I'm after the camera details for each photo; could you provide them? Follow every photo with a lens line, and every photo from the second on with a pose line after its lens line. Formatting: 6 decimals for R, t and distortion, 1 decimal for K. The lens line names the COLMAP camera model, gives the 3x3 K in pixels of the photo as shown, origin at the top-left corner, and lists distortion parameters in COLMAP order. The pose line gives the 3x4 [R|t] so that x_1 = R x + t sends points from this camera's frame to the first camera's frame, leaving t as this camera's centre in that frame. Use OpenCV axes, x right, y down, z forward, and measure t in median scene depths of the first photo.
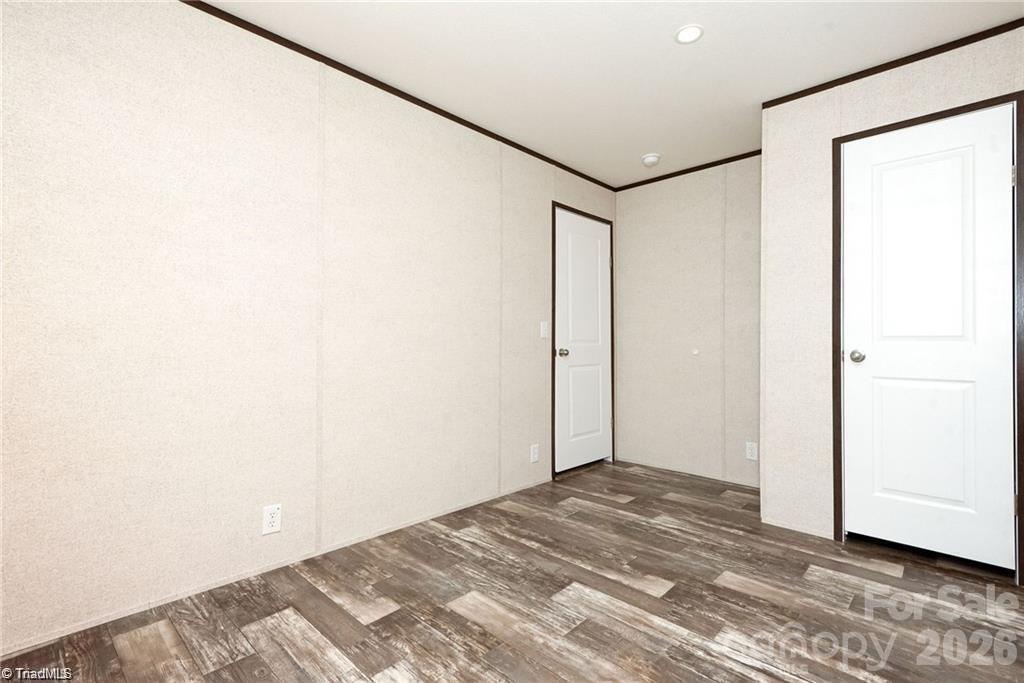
lens RADIAL K [[488.5, 0, 512.0], [0, 488.5, 341.5], [0, 0, 1]] dist [0.019624, -0.000772]
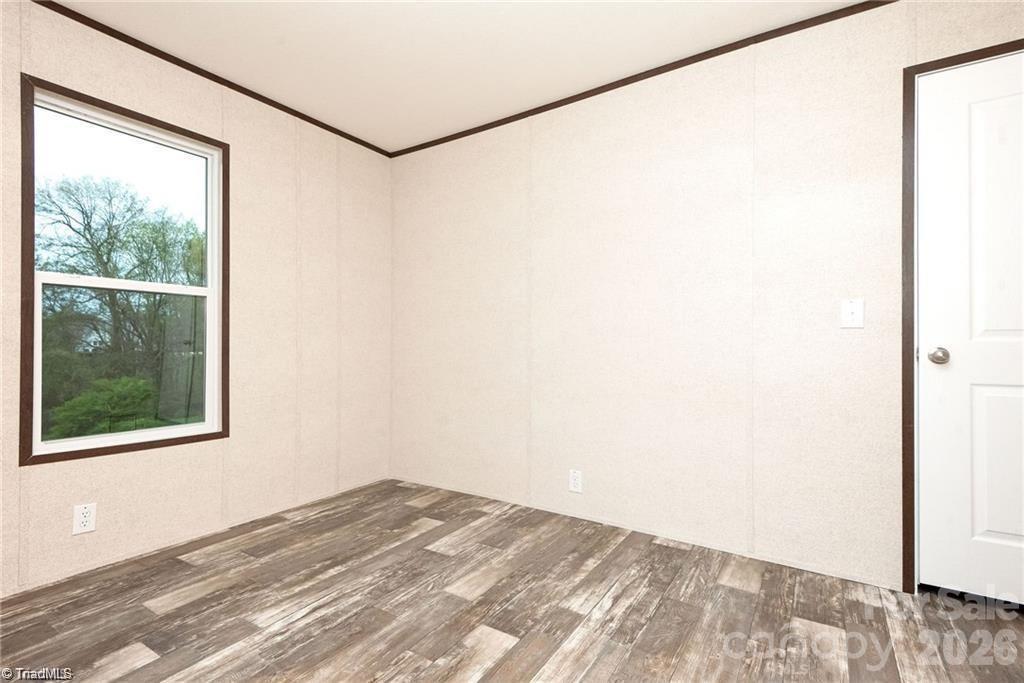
lens RADIAL K [[481.5, 0, 512.0], [0, 481.5, 341.5], [0, 0, 1]] dist [0.011510, 0.000130]
pose [[-0.190919, 0.004118, 0.981597, -1.046644], [-0.001632, 0.999988, -0.004512, 0.011794], [-0.981604, -0.002463, -0.190911, 1.038937]]
